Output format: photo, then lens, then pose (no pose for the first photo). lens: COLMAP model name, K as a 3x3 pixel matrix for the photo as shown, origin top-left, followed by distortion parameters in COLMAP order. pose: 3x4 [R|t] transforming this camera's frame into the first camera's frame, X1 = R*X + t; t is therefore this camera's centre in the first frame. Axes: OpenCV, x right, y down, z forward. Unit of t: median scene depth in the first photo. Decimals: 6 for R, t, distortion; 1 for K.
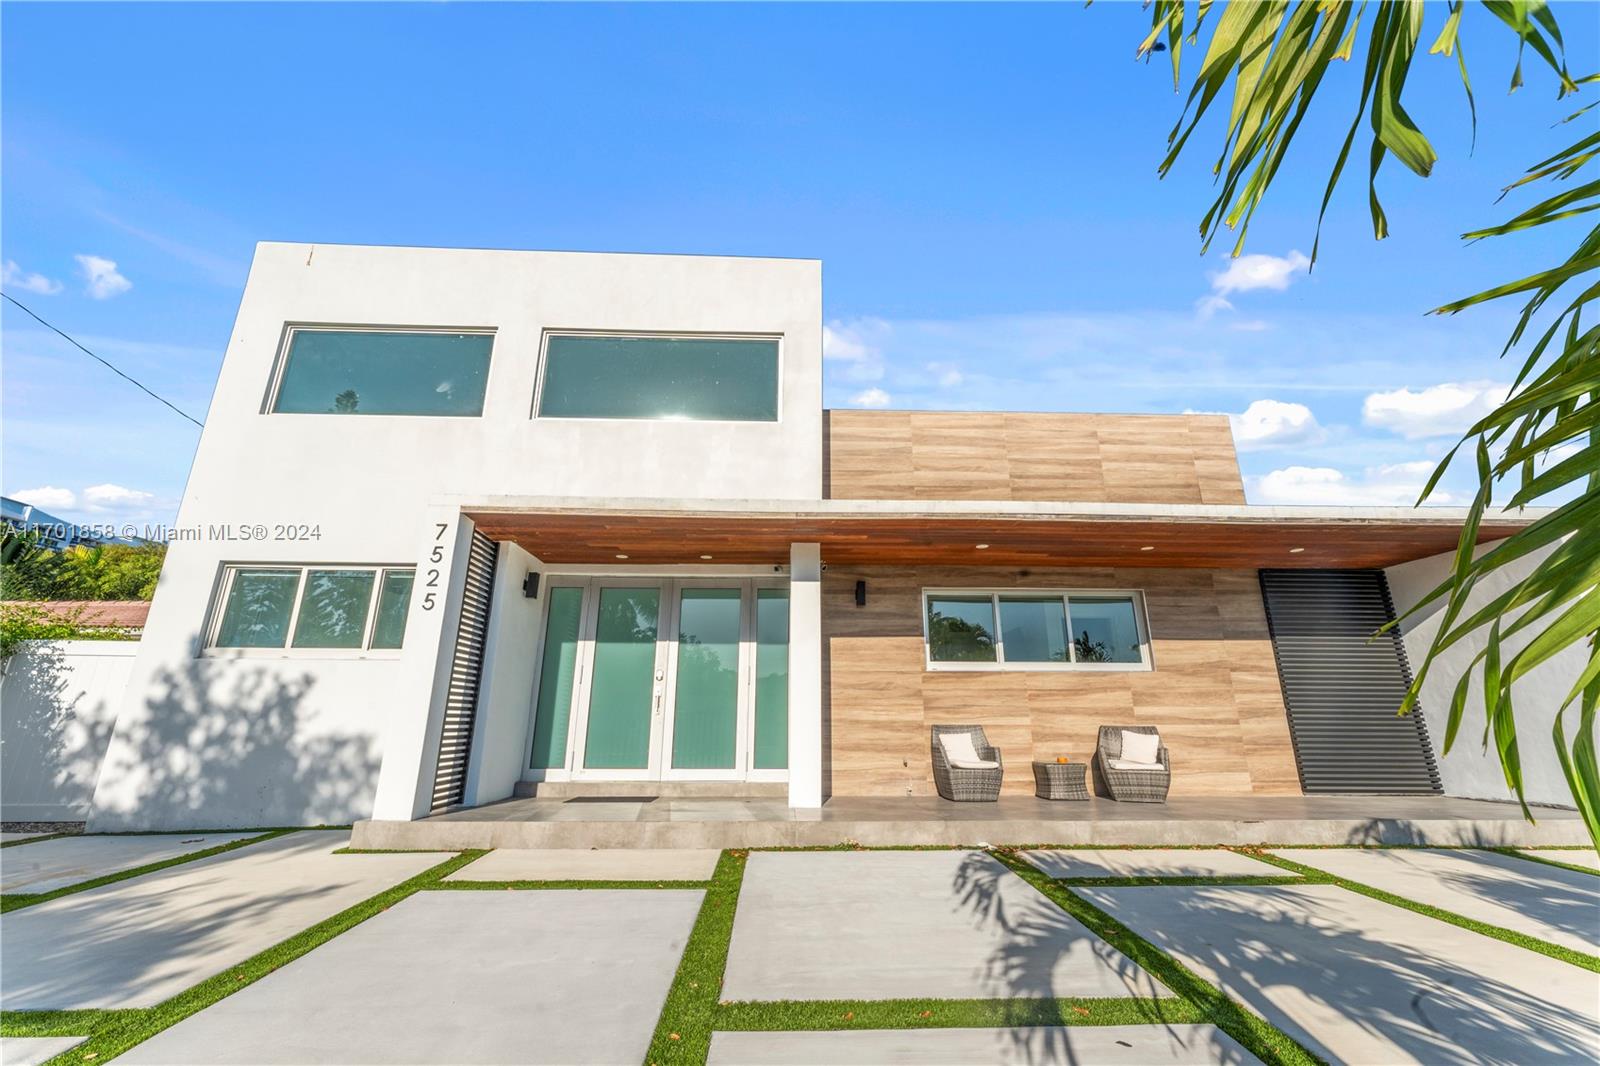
lens RADIAL K [[638.1, 0, 800.7], [0, 638.1, 527.5], [0, 0, 1]] dist [0.001427, 0.000169]
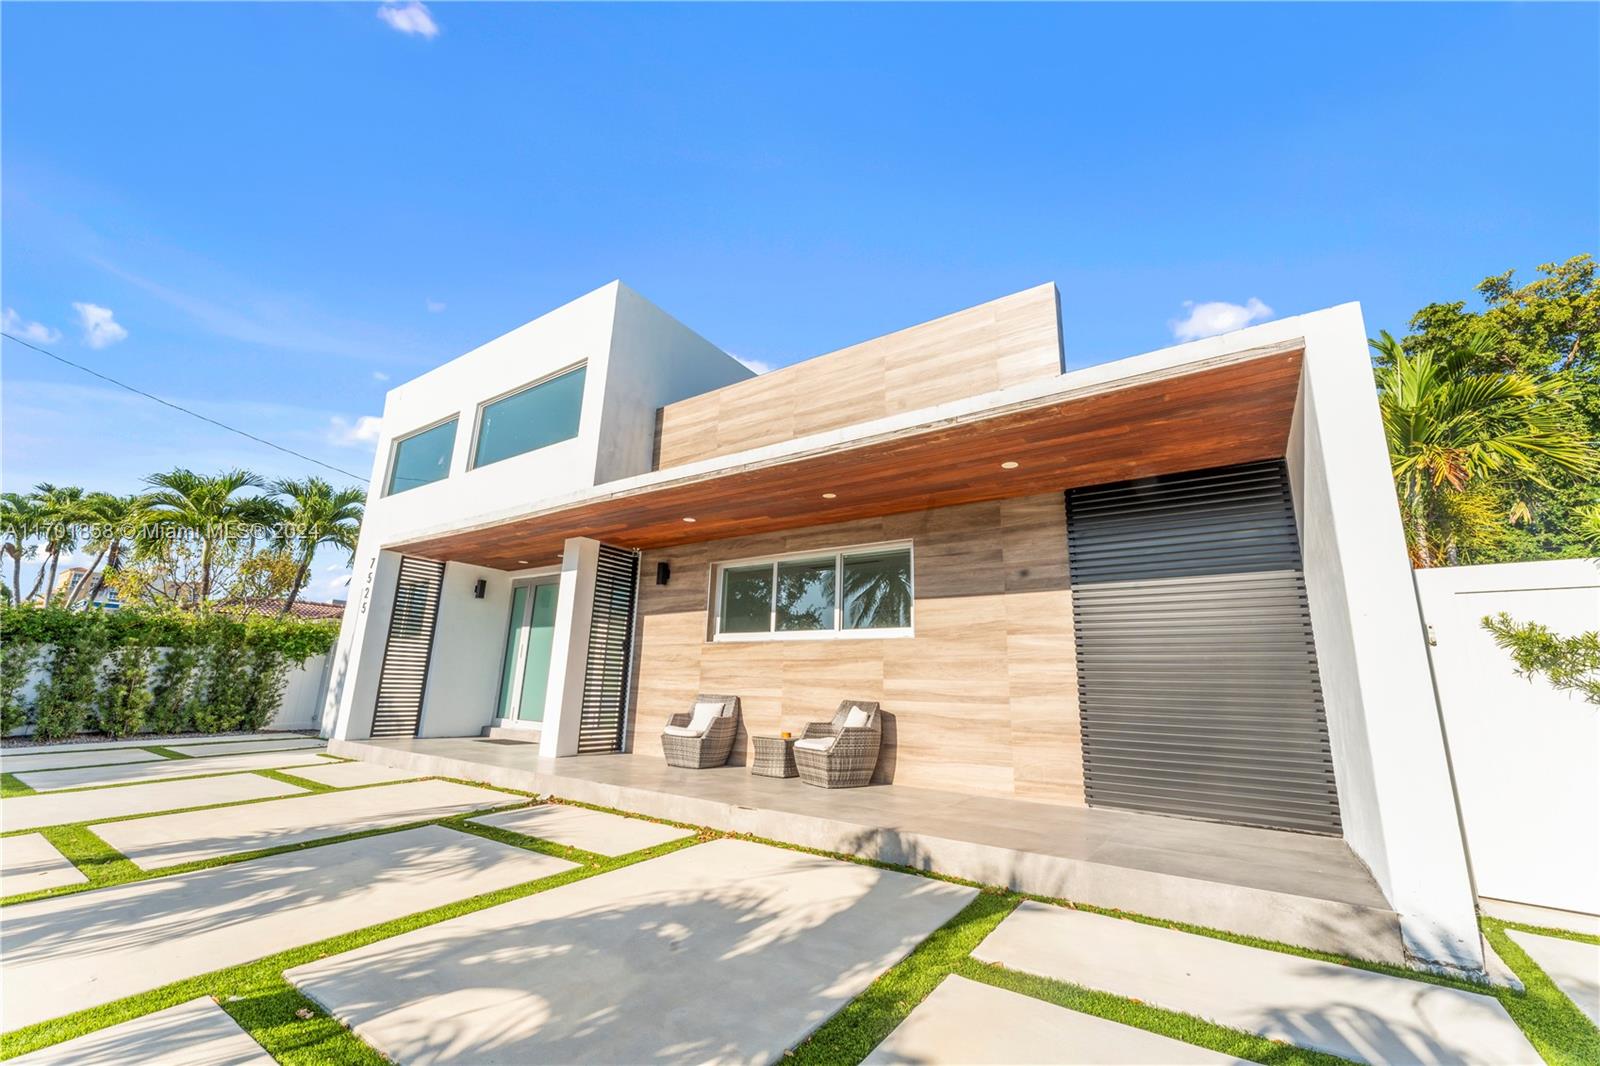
lens RADIAL K [[630.6, 0, 800.8], [0, 630.6, 525.3], [0, 0, 1]] dist [-0.002526, -0.000374]
pose [[0.806208, -0.129271, -0.577336, 0.936552], [0.151788, 0.988369, -0.009345, 0.069142], [0.571829, -0.080099, 0.816453, 0.267964]]
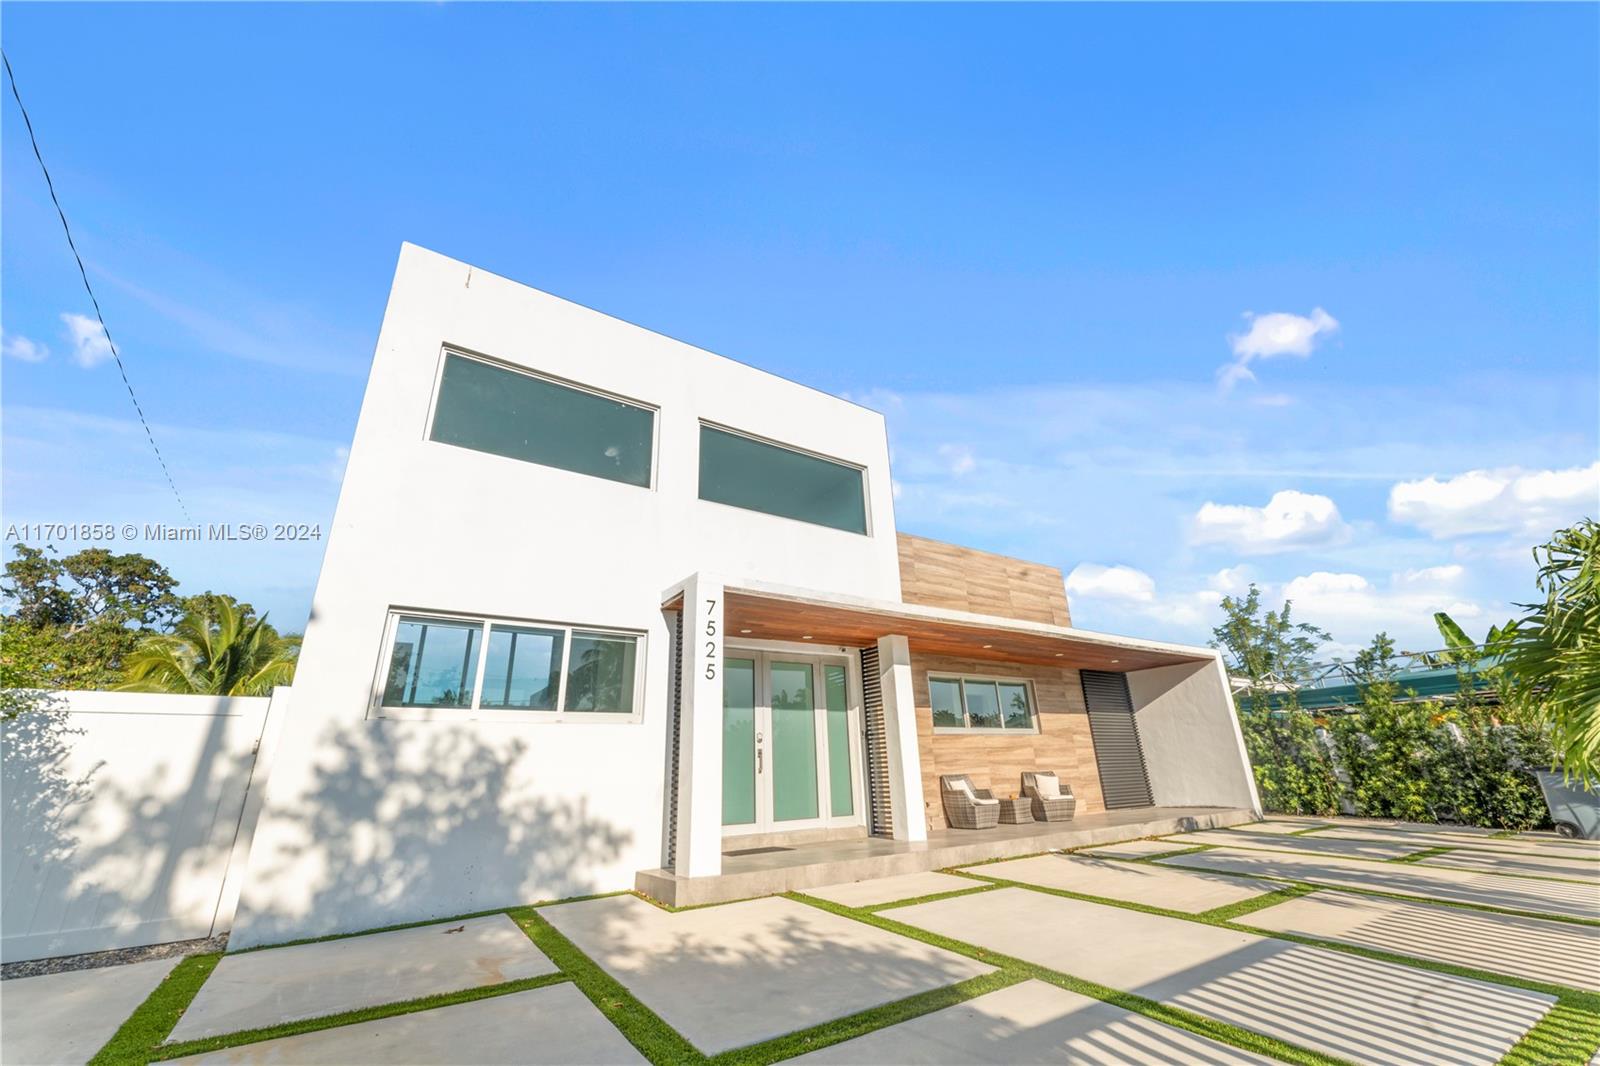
lens RADIAL K [[630.6, 0, 800.8], [0, 630.6, 525.3], [0, 0, 1]] dist [-0.002526, -0.000374]
pose [[0.852716, 0.164960, 0.495645, -0.778575], [-0.117514, 0.985086, -0.125682, -0.010704], [-0.508986, 0.048926, 0.859383, -0.027639]]
